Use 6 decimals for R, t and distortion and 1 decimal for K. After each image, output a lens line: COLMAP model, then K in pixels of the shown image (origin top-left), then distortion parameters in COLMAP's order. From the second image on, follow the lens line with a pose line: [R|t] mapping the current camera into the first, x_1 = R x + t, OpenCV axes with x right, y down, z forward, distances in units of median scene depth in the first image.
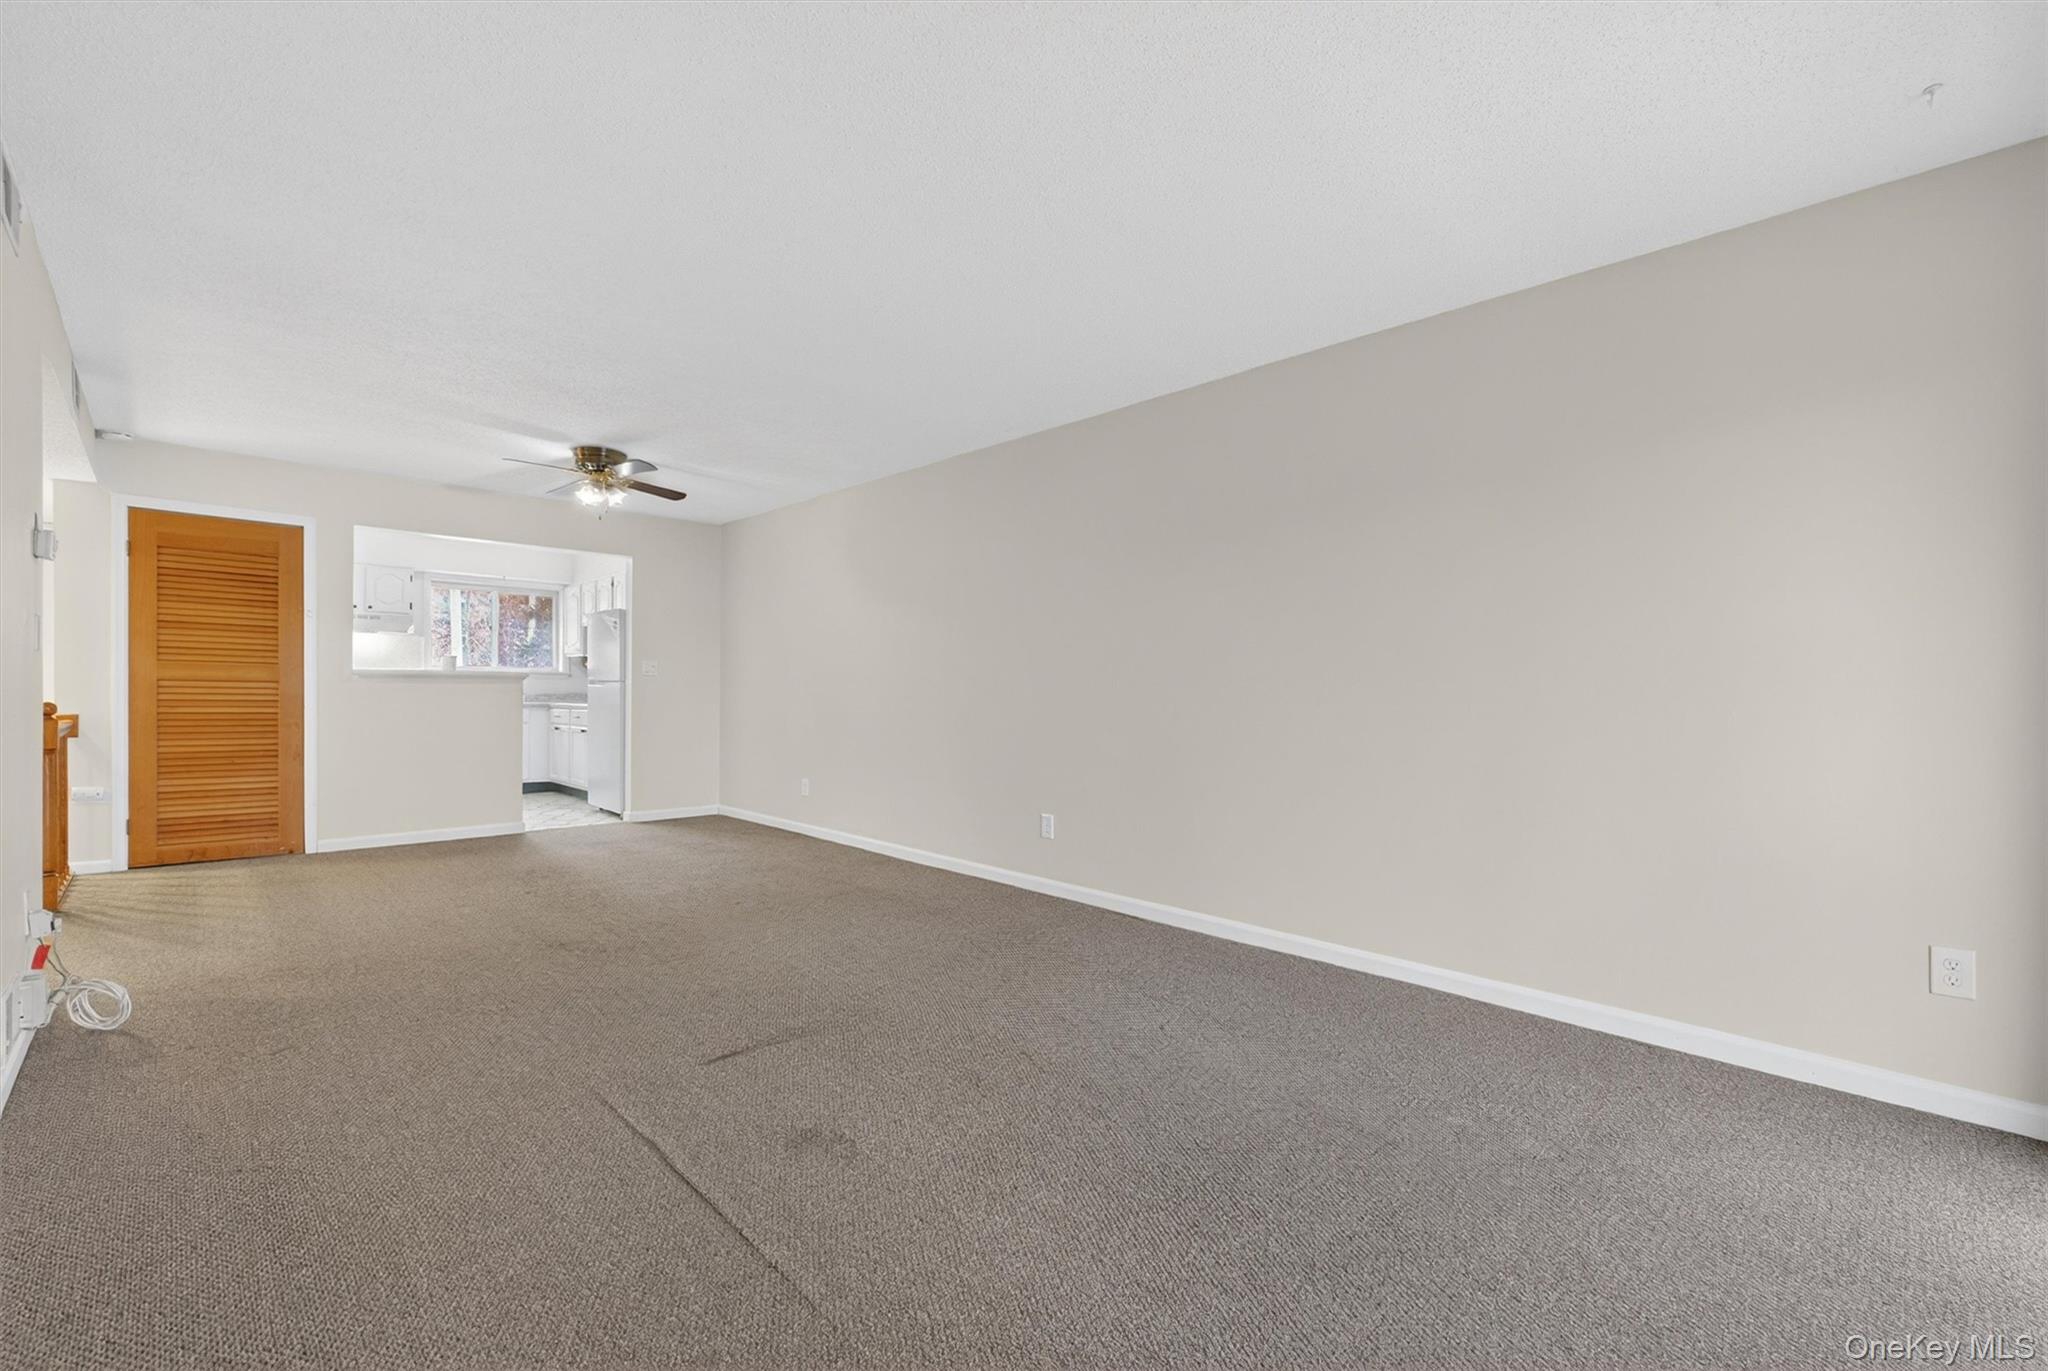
lens RADIAL K [[875.2, 0, 1021.1], [0, 875.2, 693.9], [0, 0, 1]] dist [0.001315, -0.000220]
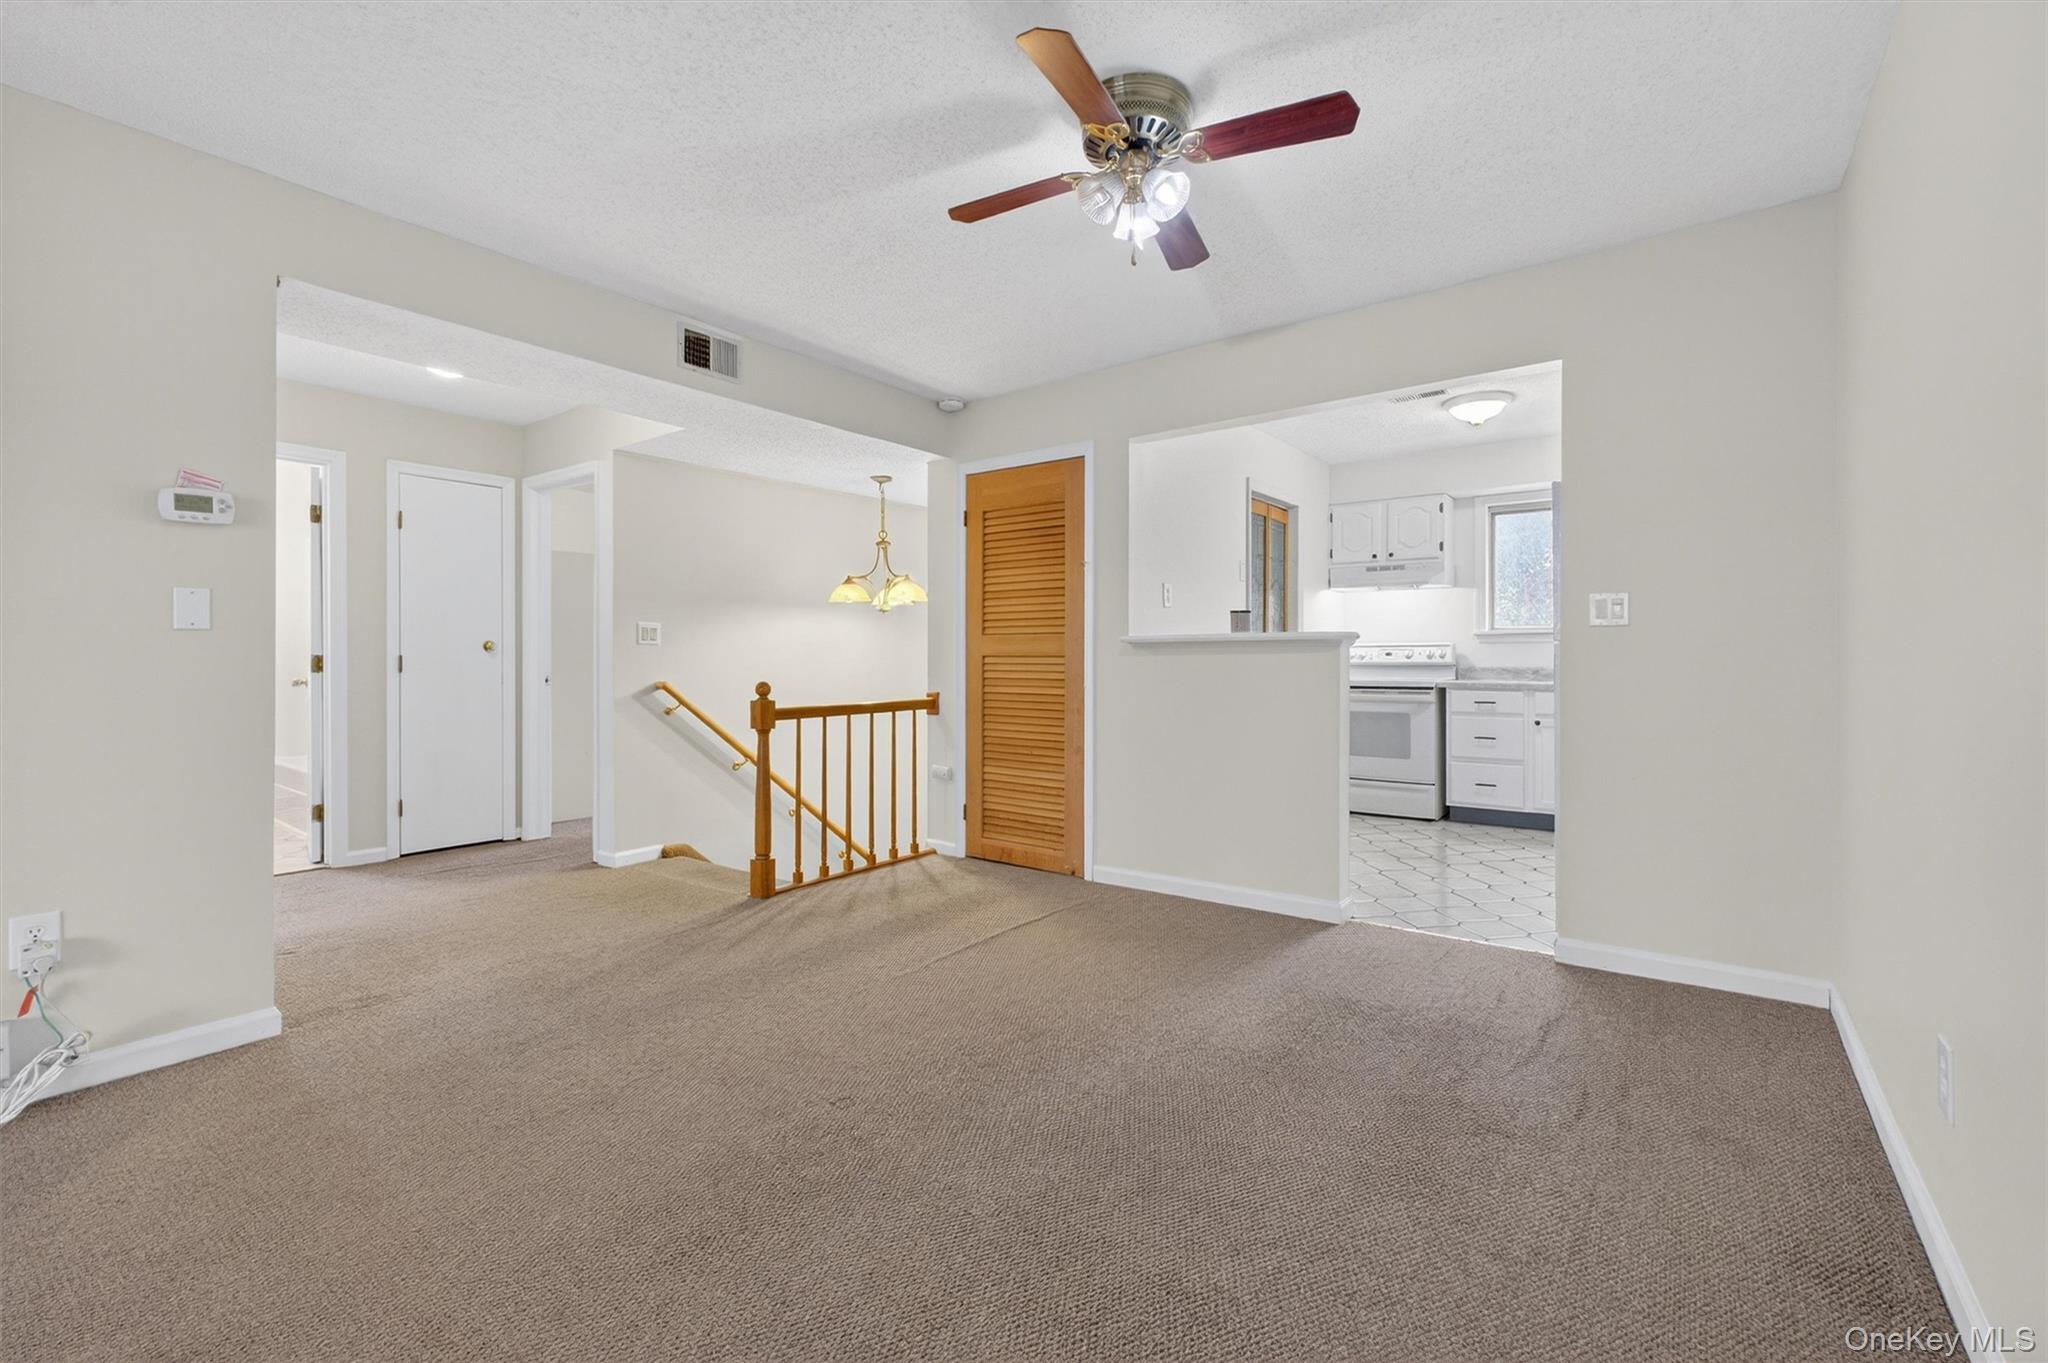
lens RADIAL K [[875.2, 0, 1033.7], [0, 875.2, 663.7], [0, 0, 1]] dist [0.001315, -0.000220]
pose [[0.156488, -0.006916, -0.987656, -0.067121], [0.004257, 0.999971, -0.006328, -0.002227], [0.987671, -0.003214, 0.156513, 0.834571]]
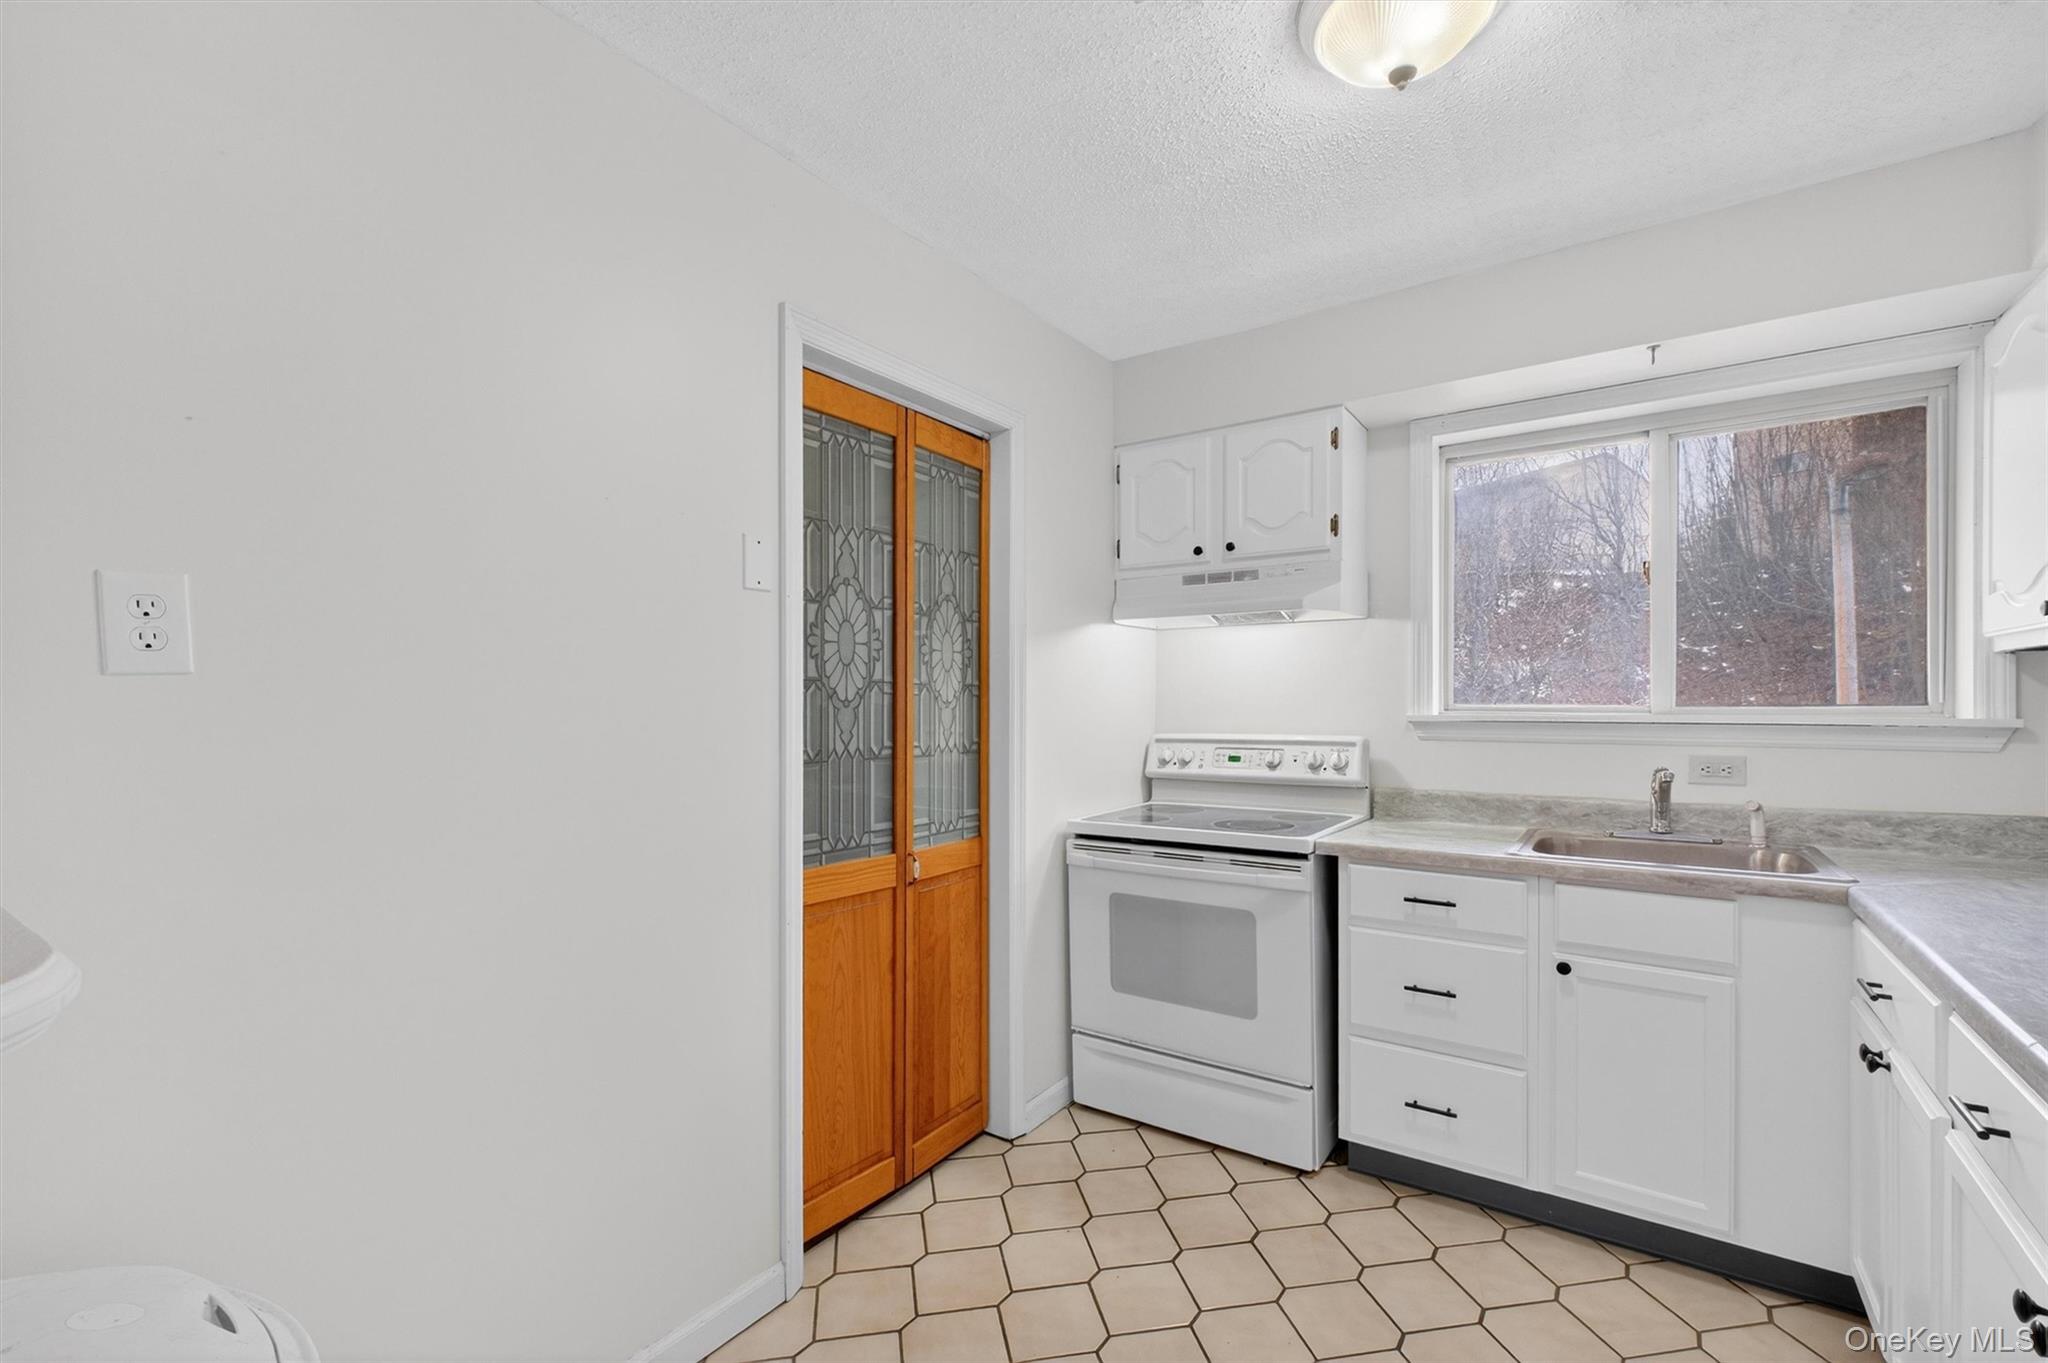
lens RADIAL K [[875.2, 0, 1033.3], [0, 875.2, 708.7], [0, 0, 1]] dist [0.001315, -0.000220]
pose [[0.202002, -0.005117, -0.979372, -0.607333], [0.002496, 0.999986, -0.004710, -0.048238], [0.979382, -0.001494, 0.202012, 1.233771]]
